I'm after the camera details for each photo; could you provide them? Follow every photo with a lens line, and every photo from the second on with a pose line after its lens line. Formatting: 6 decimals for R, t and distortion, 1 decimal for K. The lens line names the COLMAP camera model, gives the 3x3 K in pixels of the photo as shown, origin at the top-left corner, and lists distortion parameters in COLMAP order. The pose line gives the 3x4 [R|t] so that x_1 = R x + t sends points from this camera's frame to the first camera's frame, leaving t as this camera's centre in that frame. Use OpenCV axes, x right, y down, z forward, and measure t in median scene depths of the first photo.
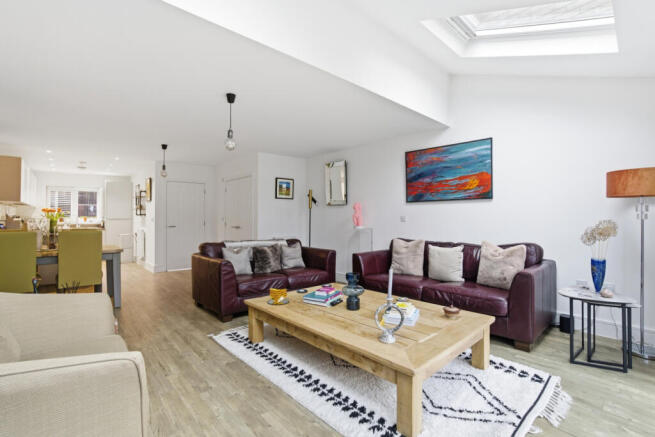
lens RADIAL K [[294.1, 0, 325.2], [0, 294.1, 215.3], [0, 0, 1]] dist [-0.042316, 0.020763]
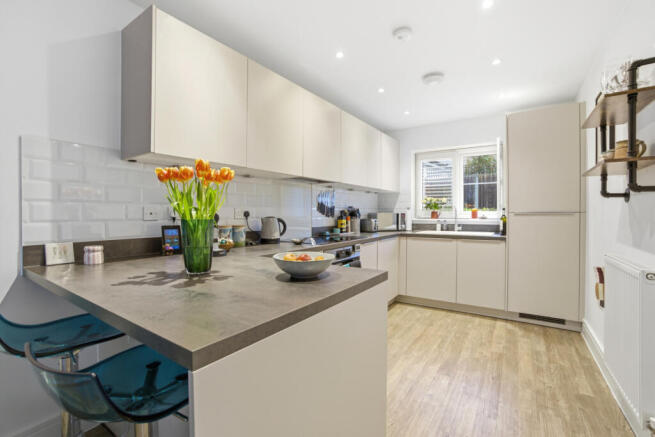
lens RADIAL K [[294.1, 0, 325.2], [0, 294.1, 215.3], [0, 0, 1]] dist [-0.042316, 0.020763]
pose [[0.241338, 0.006537, -0.970419, -0.433881], [0.008651, 0.999923, 0.008887, 0.010576], [0.970403, -0.010540, 0.241263, 0.656811]]
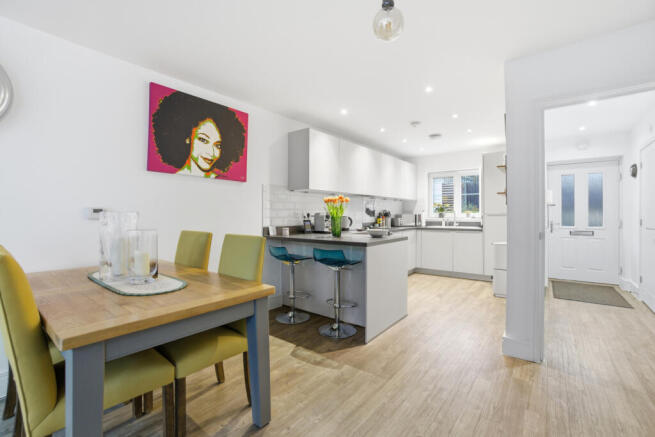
lens RADIAL K [[294.1, 0, 325.2], [0, 294.1, 215.3], [0, 0, 1]] dist [-0.042316, 0.020763]
pose [[0.169862, 0.001075, -0.985467, -0.192934], [0.010222, 0.999944, 0.002852, 0.010295], [0.985415, -0.010558, 0.169841, 0.543393]]
